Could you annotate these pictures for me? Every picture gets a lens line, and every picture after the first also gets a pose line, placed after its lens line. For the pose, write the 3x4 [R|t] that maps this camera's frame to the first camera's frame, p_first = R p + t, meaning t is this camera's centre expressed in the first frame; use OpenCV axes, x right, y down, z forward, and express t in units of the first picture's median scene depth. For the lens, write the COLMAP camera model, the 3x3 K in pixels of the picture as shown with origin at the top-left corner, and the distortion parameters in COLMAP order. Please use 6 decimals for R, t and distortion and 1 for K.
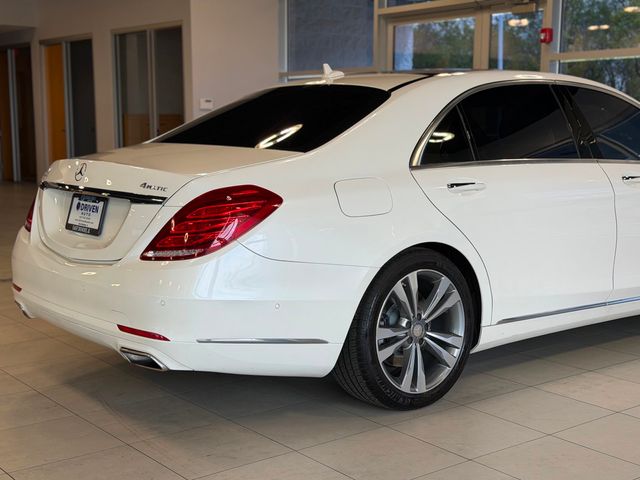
lens RADIAL K [[910.1, 0, 320.0], [0, 910.1, 240.0], [0, 0, 1]] dist [0.122034, -0.054893]
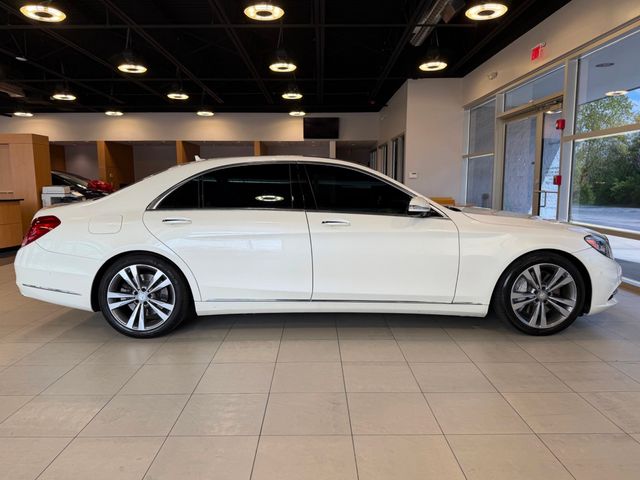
lens RADIAL K [[459.1, 0, 320.0], [0, 459.1, 240.0], [0, 0, 1]] dist [0.076706, -0.074946]
pose [[0.789049, 0.068358, -0.610516, 0.952515], [-0.073553, 0.997153, 0.016587, -0.059335], [0.609911, 0.031817, 0.791831, 0.453965]]
